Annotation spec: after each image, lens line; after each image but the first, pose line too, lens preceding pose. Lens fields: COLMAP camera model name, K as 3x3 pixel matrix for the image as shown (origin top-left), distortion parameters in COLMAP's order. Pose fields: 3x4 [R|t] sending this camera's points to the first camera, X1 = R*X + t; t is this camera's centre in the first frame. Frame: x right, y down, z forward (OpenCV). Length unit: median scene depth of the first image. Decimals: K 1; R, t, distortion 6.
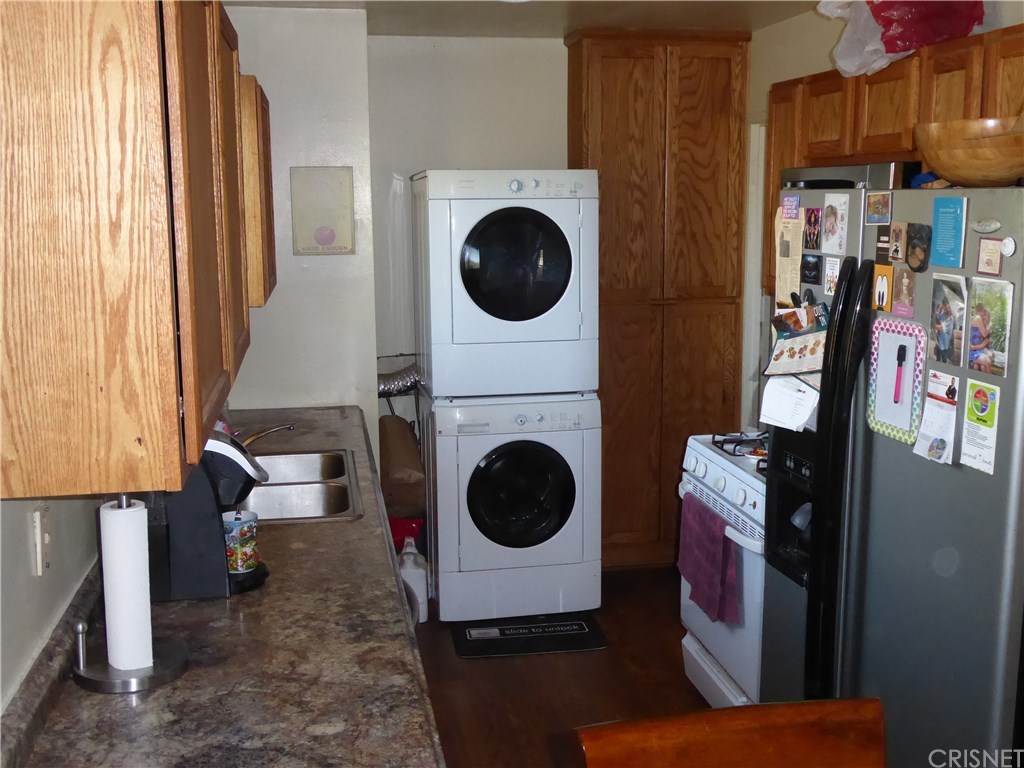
lens RADIAL K [[1140.2, 0, 510.7], [0, 1140.2, 385.3], [0, 0, 1]] dist [-0.022065, 0.000000]
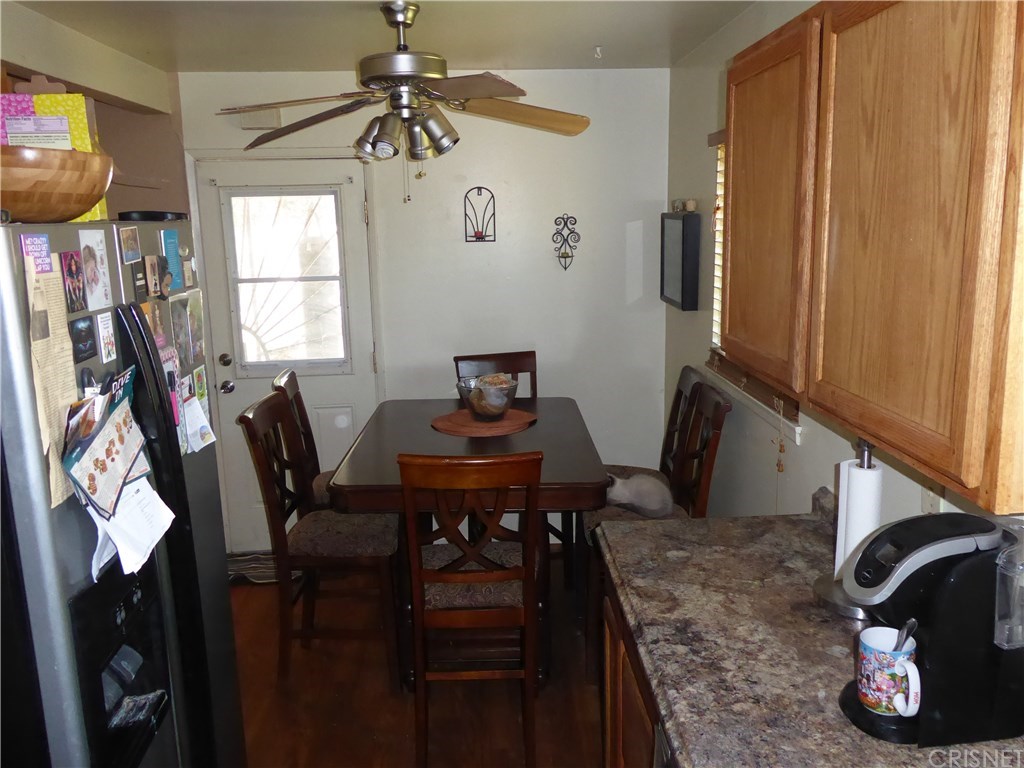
lens RADIAL K [[866.7, 0, 546.0], [0, 866.7, 388.2], [0, 0, 1]] dist [0.010560, -0.008297]
pose [[-0.995334, 0.004894, 0.096370, -0.071711], [0.039121, 0.933418, 0.356652, -0.259349], [-0.088208, 0.358758, -0.929254, 1.518024]]
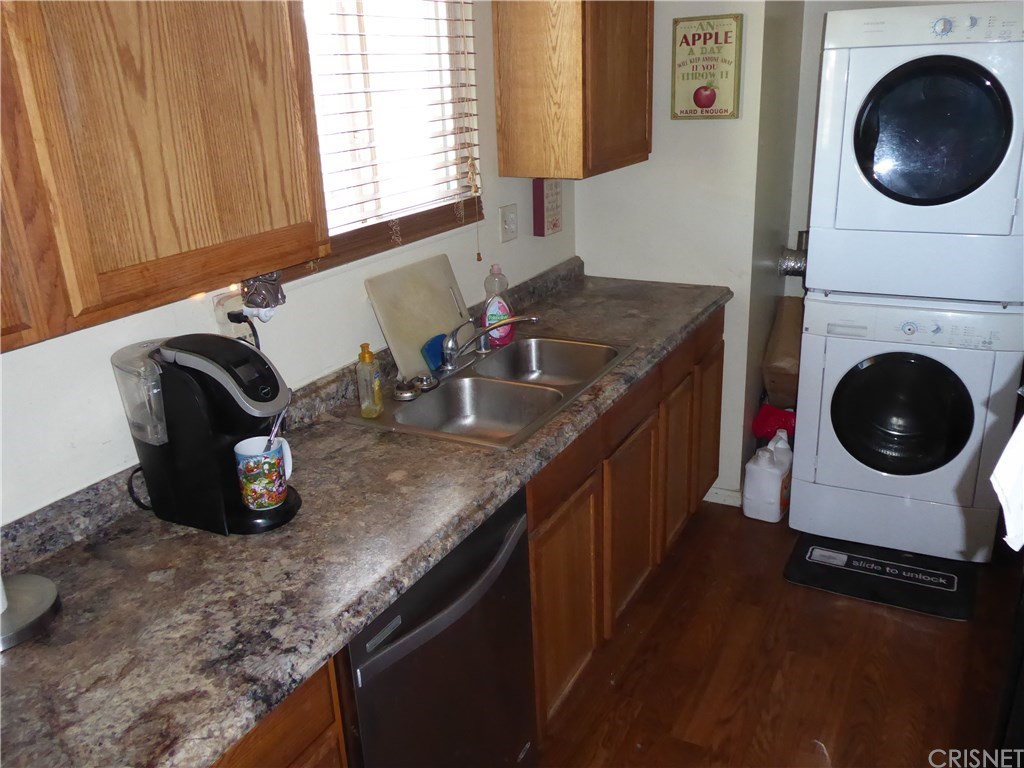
lens RADIAL K [[866.7, 0, 515.8], [0, 866.7, 377.5], [0, 0, 1]] dist [0.010560, -0.008297]
pose [[0.793510, 0.180018, -0.581322, 0.288674], [-0.069063, 0.975714, 0.207877, -0.085161], [0.604625, -0.124805, 0.786671, 0.617843]]
